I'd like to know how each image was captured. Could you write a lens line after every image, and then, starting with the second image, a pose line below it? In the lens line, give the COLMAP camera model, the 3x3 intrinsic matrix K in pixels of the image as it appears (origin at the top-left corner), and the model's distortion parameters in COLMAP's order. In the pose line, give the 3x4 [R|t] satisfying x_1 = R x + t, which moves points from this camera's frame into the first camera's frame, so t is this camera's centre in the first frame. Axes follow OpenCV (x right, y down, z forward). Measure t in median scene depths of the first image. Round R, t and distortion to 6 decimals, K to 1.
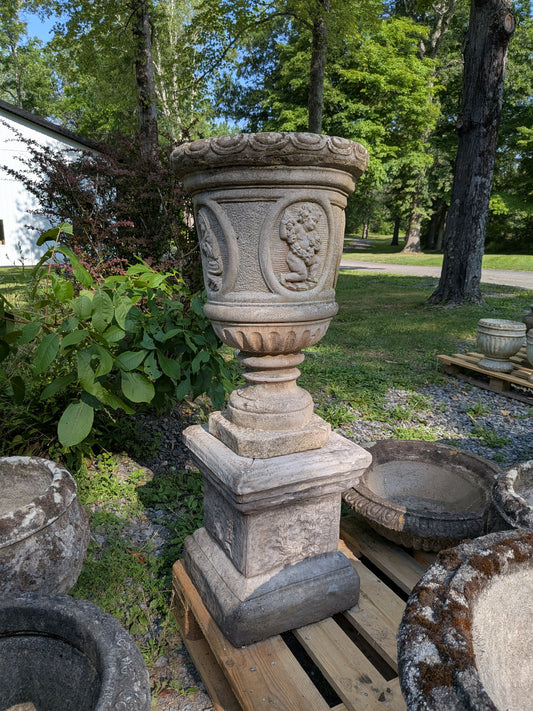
lens RADIAL K [[521.1, 0, 266.5], [0, 521.1, 355.5], [0, 0, 1]] dist [-0.011444, -0.001810]
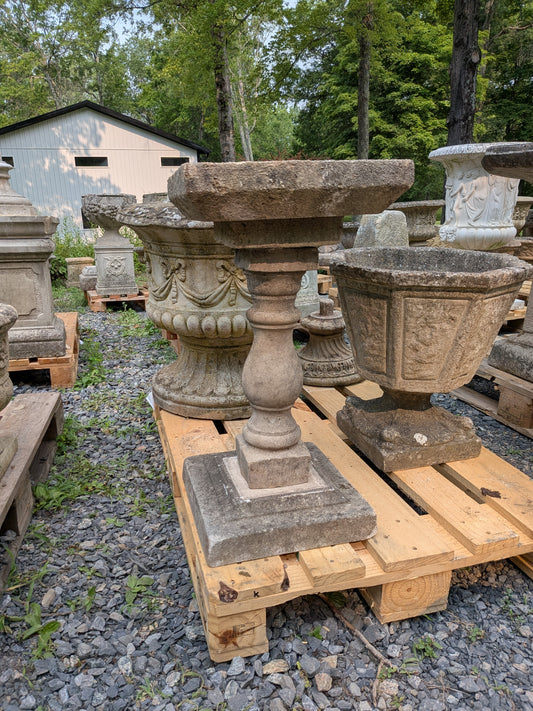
lens RADIAL K [[549.9, 0, 256.7], [0, 549.9, 353.6], [0, 0, 1]] dist [-0.008002, -0.000270]
pose [[0.990589, -0.026652, -0.134250, -0.002463], [0.028786, 0.999488, 0.013975, 0.053591], [0.133809, -0.017708, 0.990849, -0.175087]]
